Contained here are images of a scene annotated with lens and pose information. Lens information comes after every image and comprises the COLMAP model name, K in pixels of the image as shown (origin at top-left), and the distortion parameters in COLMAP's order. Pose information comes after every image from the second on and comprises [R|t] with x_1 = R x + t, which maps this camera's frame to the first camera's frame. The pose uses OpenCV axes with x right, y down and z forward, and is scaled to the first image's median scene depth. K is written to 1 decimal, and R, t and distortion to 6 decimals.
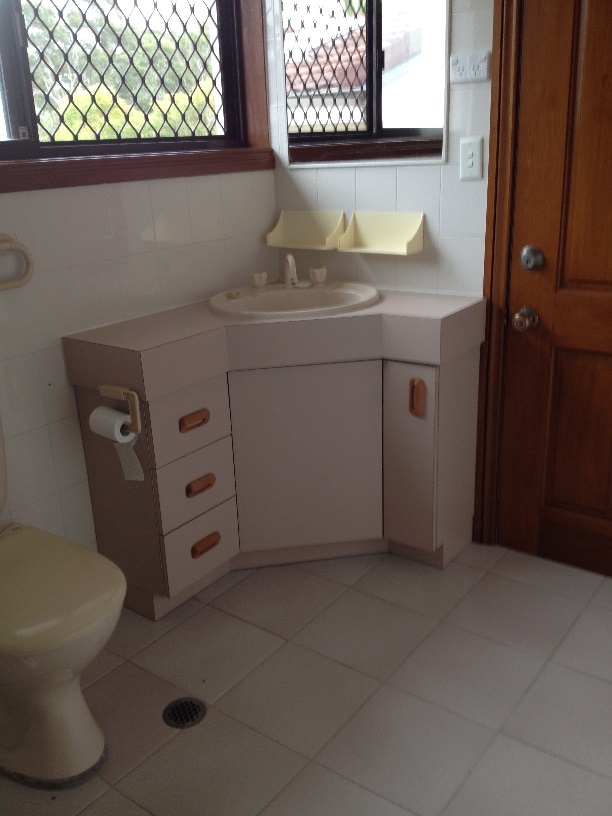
lens RADIAL K [[815.9, 0, 301.9], [0, 815.9, 420.5], [0, 0, 1]] dist [0.193387, -0.497542]
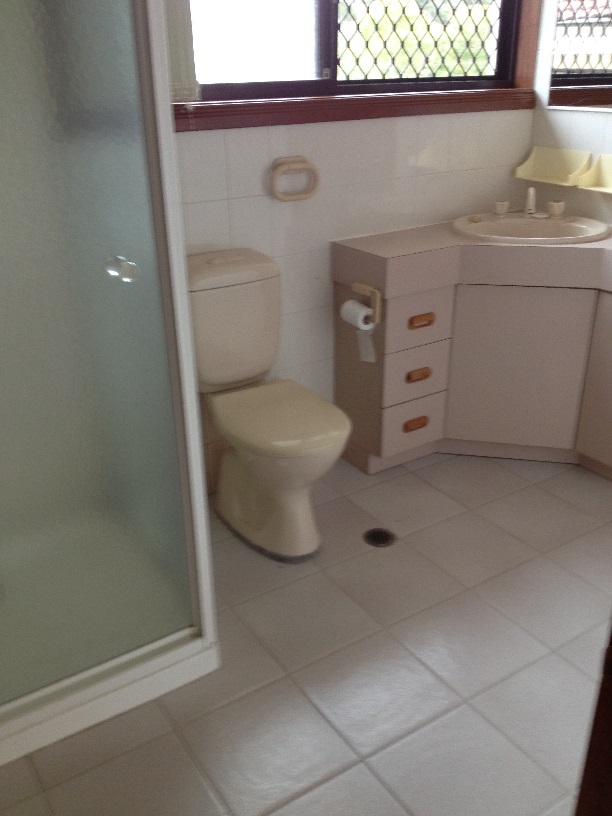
lens RADIAL K [[778.4, 0, 303.6], [0, 778.4, 438.8], [0, 0, 1]] dist [0.165955, -0.402389]
pose [[0.945726, 0.174612, -0.274068, 0.052465], [-0.138504, 0.979521, 0.146132, 0.024461], [0.293972, -0.100241, 0.950543, -0.186346]]
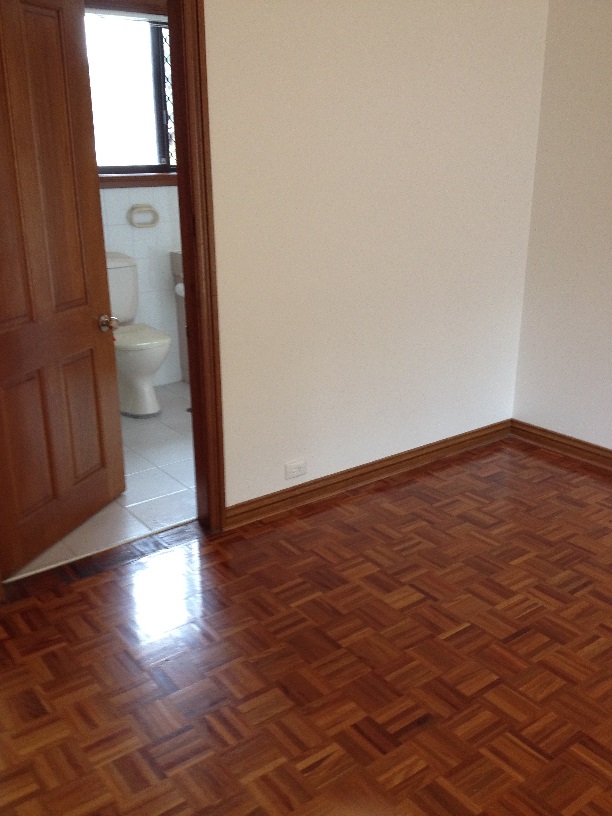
lens RADIAL K [[815.9, 0, 301.9], [0, 815.9, 420.5], [0, 0, 1]] dist [0.193387, -0.497542]
pose [[0.962225, 0.129093, -0.239705, 0.605546], [-0.125339, 0.991632, 0.030908, 0.224077], [0.241689, 0.000304, 0.970354, -1.023151]]
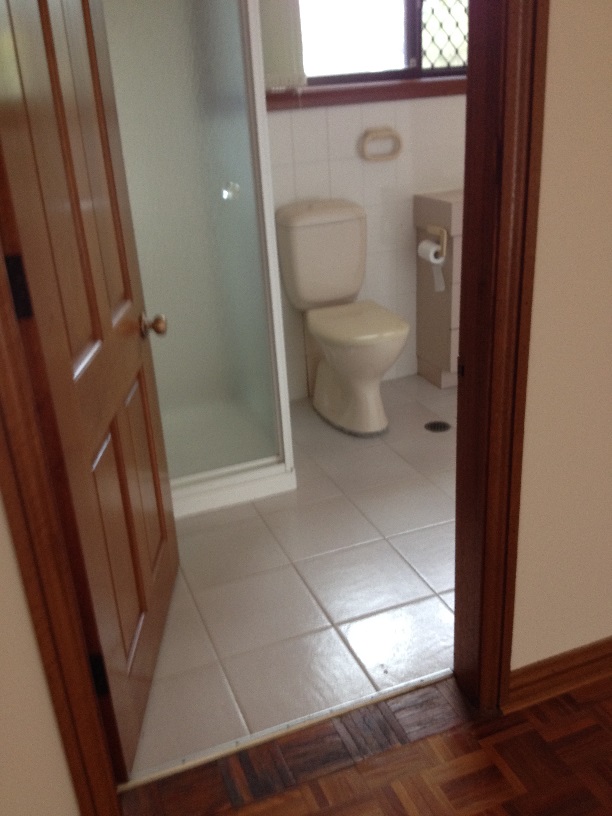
lens RADIAL K [[815.9, 0, 301.9], [0, 815.9, 420.5], [0, 0, 1]] dist [0.193387, -0.497542]
pose [[0.863823, 0.203739, -0.460761, 0.320736], [-0.152015, 0.977359, 0.147173, 0.113554], [0.480314, -0.057089, 0.875237, -0.490877]]
